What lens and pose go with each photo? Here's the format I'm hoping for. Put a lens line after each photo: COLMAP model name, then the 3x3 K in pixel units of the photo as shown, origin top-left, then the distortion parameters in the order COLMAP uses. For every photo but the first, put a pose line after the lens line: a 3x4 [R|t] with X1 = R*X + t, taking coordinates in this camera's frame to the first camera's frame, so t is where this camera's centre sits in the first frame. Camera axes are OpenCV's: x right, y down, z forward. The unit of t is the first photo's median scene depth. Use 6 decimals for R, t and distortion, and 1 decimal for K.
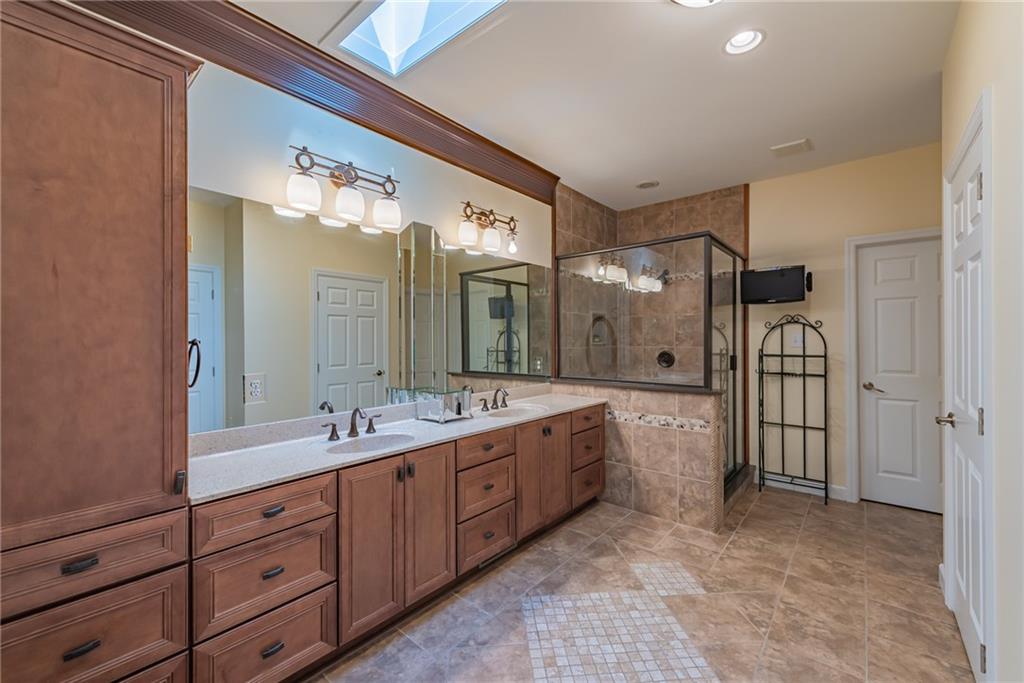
lens RADIAL K [[409.8, 0, 512.6], [0, 409.8, 342.8], [0, 0, 1]] dist [0.011461, -0.000072]
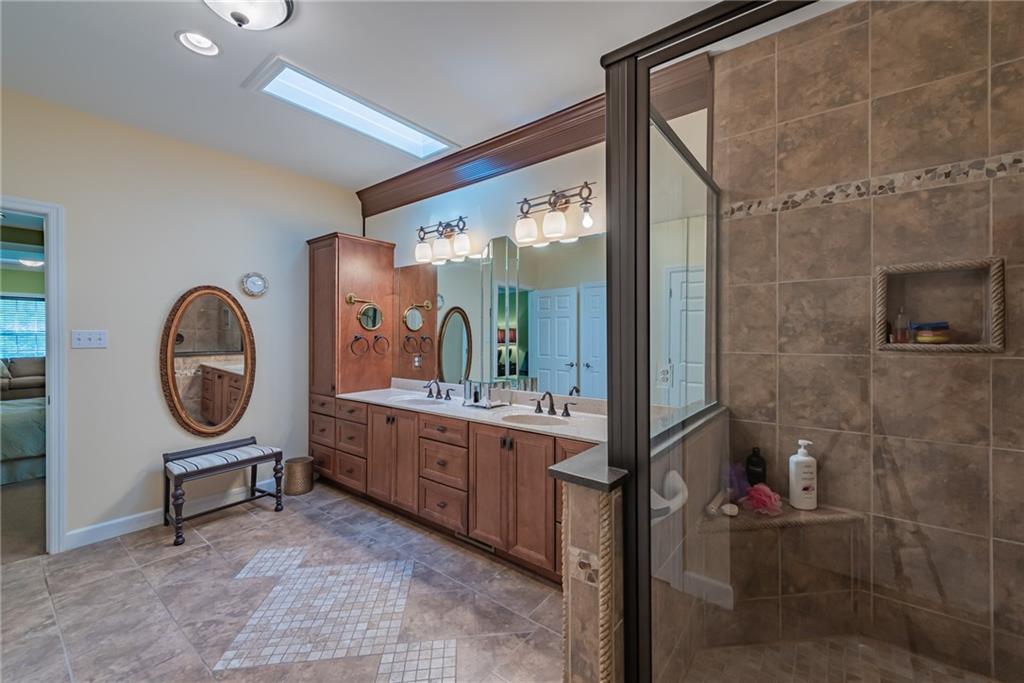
lens RADIAL K [[409.8, 0, 512.4], [0, 409.8, 334.2], [0, 0, 1]] dist [0.011461, -0.000072]
pose [[0.043003, 0.011848, -0.999005, 1.143915], [0.005059, 0.999914, 0.012076, -0.032743], [0.999062, -0.005574, 0.042940, 1.184665]]
